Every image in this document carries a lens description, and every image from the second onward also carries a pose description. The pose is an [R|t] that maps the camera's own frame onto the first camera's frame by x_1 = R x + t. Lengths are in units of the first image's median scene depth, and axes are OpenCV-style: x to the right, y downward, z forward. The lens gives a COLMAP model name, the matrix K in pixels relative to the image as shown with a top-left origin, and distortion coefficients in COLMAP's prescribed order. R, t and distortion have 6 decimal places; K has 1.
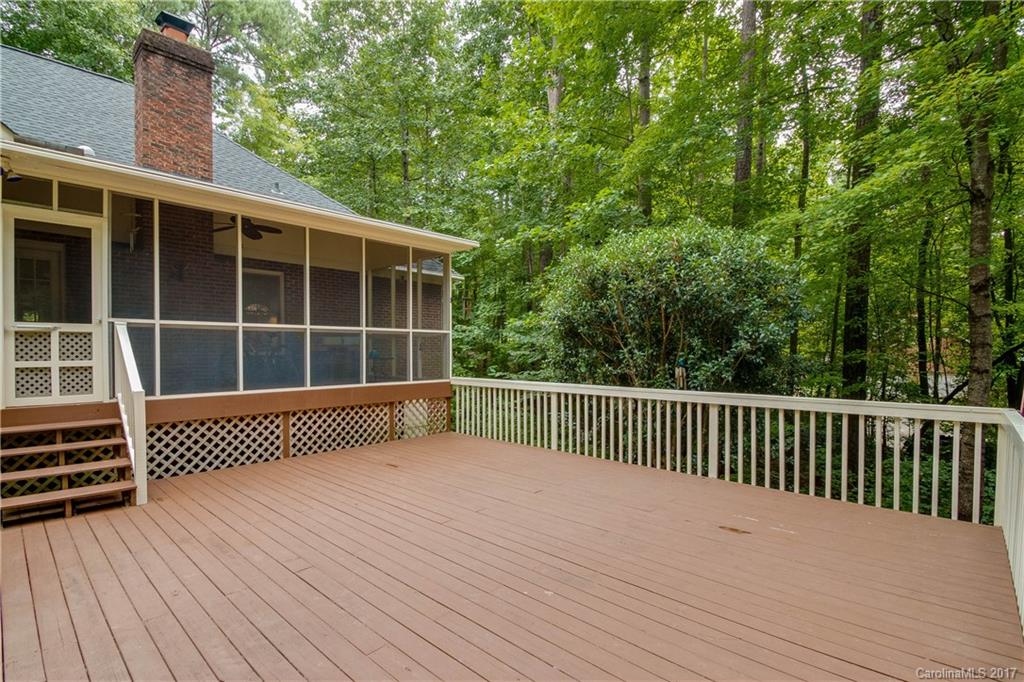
lens RADIAL K [[485.1, 0, 509.3], [0, 485.1, 356.0], [0, 0, 1]] dist [0.021360, -0.021552]
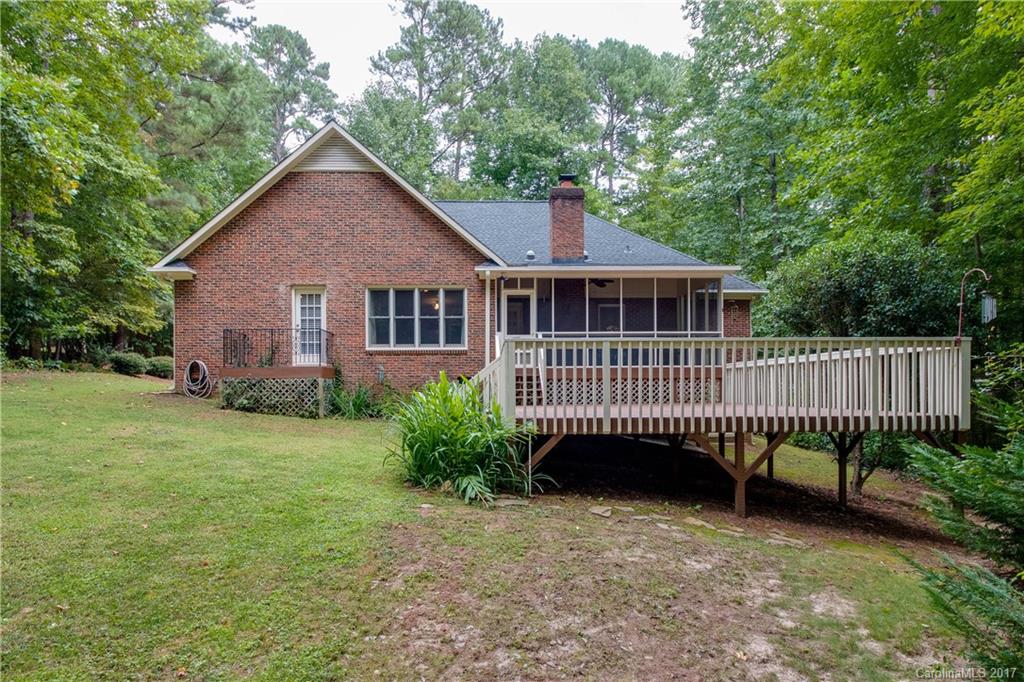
lens RADIAL K [[485.1, 0, 509.3], [0, 485.1, 356.0], [0, 0, 1]] dist [0.021360, -0.021552]
pose [[0.718939, -0.034956, -0.694194, 0.631205], [-0.006250, 0.998369, -0.056746, 0.155532], [0.695045, 0.045136, 0.717548, -0.683026]]
